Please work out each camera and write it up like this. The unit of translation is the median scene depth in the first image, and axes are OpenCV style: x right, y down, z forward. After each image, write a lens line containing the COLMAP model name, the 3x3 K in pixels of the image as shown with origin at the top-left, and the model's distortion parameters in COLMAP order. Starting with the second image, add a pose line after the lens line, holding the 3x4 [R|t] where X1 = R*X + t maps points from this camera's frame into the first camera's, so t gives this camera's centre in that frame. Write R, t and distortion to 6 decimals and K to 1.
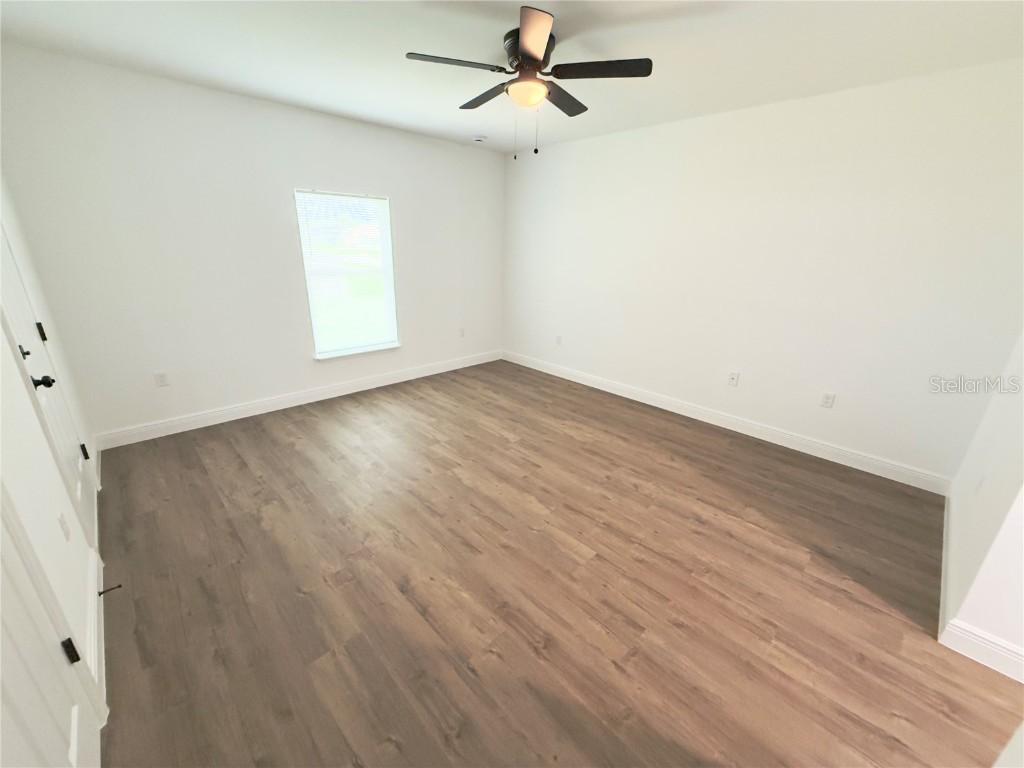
lens RADIAL K [[408.5, 0, 509.8], [0, 408.5, 384.8], [0, 0, 1]] dist [0.000657, 0.000397]
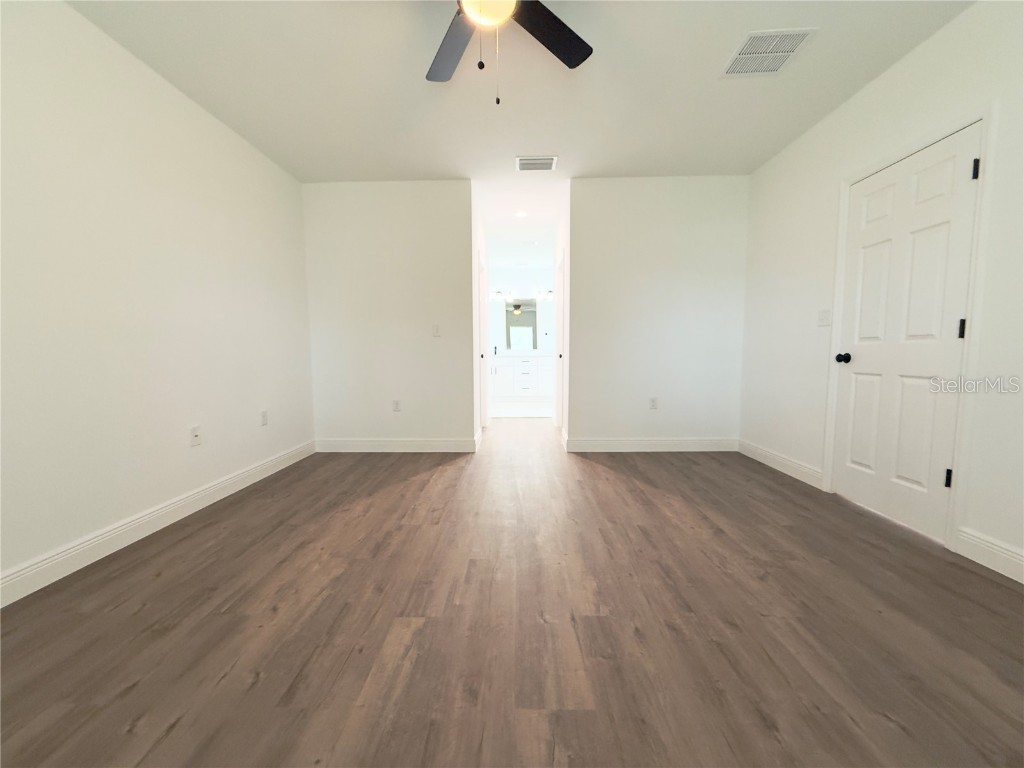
lens RADIAL K [[408.5, 0, 509.8], [0, 408.5, 384.8], [0, 0, 1]] dist [0.000657, 0.000397]
pose [[-0.700649, -0.080938, 0.708900, -0.394038], [0.223656, 0.918558, 0.325928, -0.244352], [-0.677546, 0.386911, -0.625485, 1.231773]]
